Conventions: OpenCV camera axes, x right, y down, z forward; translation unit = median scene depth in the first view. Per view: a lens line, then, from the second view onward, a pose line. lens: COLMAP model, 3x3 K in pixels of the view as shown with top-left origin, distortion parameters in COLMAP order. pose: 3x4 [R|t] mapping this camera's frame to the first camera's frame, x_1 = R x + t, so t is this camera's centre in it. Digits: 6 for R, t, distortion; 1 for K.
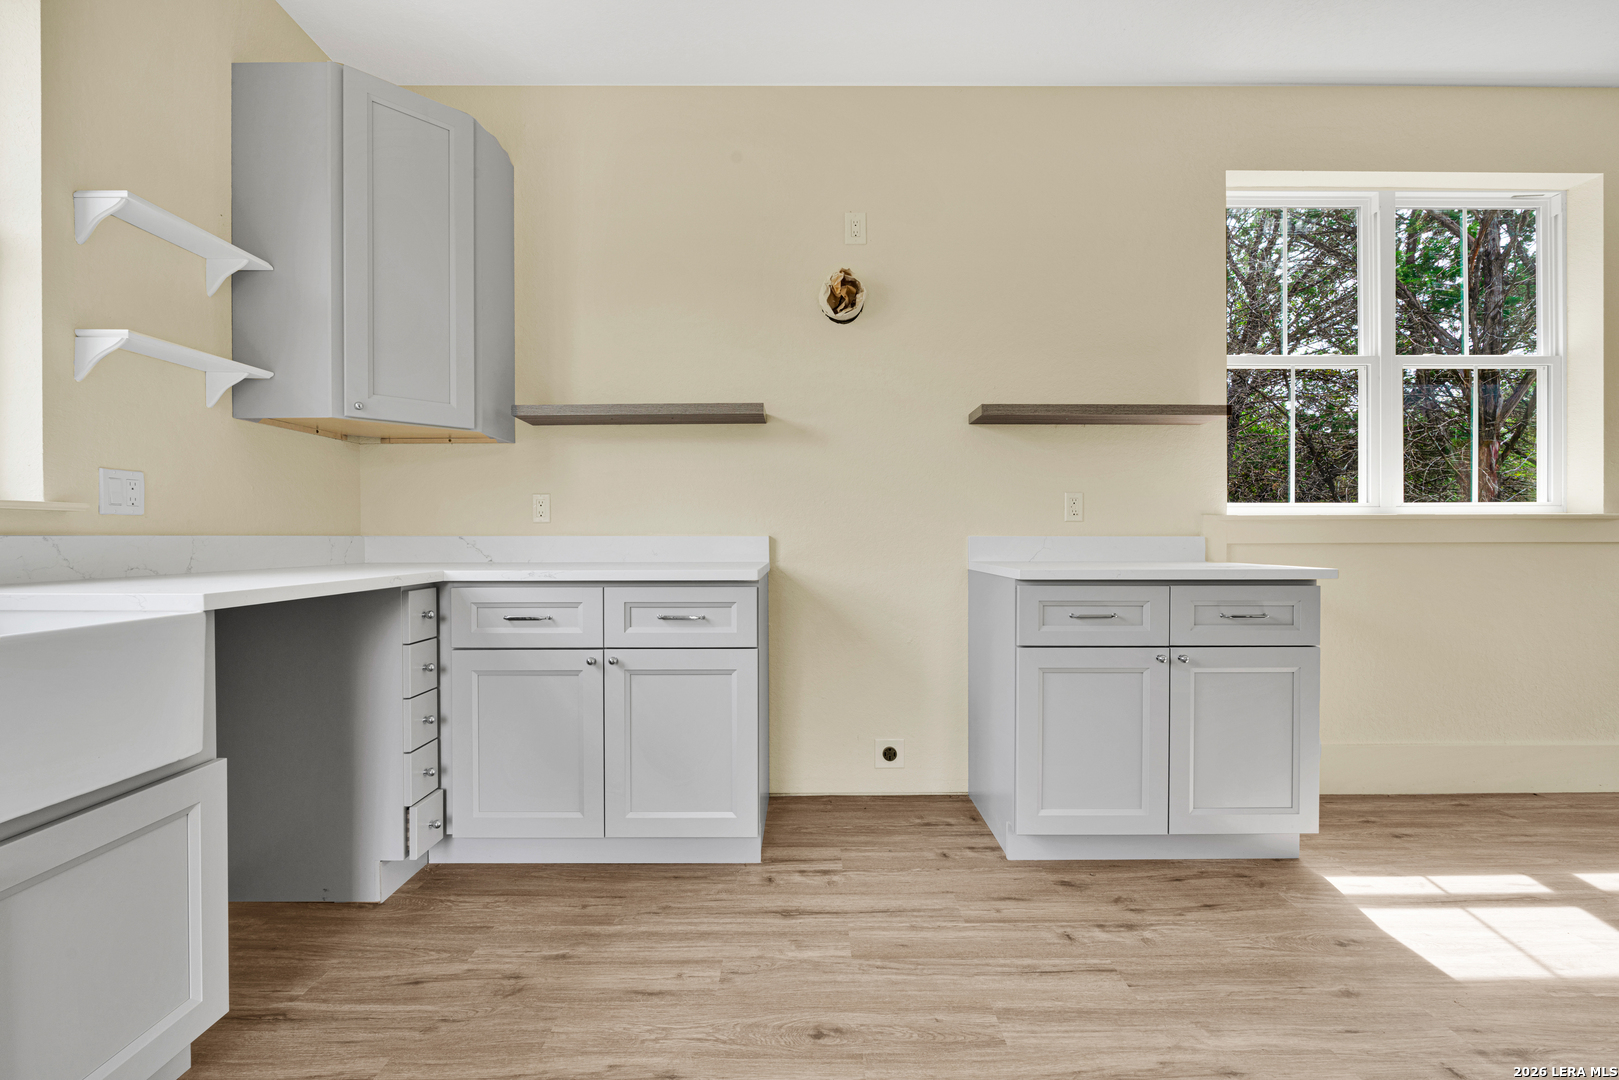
lens RADIAL K [[704.3, 0, 809.5], [0, 704.3, 540.0], [0, 0, 1]] dist [0.000075, -0.000094]
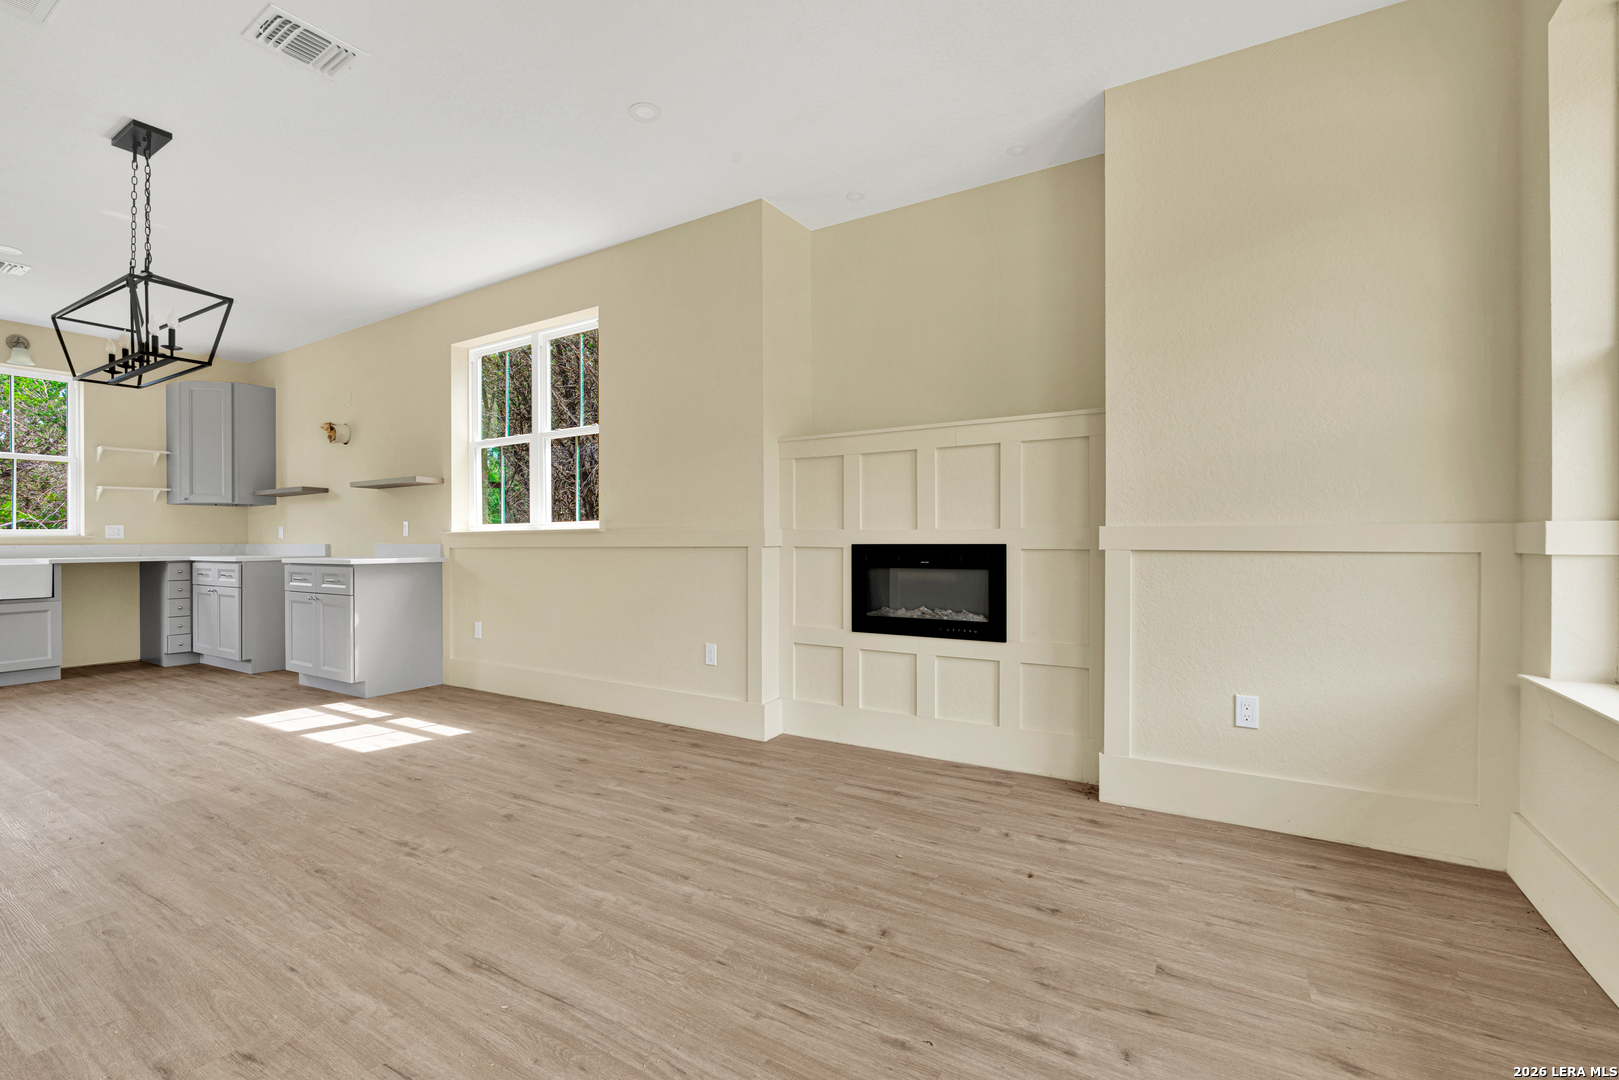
lens RADIAL K [[704.3, 0, 809.5], [0, 704.3, 540.0], [0, 0, 1]] dist [0.000075, -0.000094]
pose [[0.844593, -0.003963, -0.535395, 2.223214], [0.003291, 0.999992, -0.002210, -0.007072], [0.535399, 0.000105, 0.844599, -0.048112]]
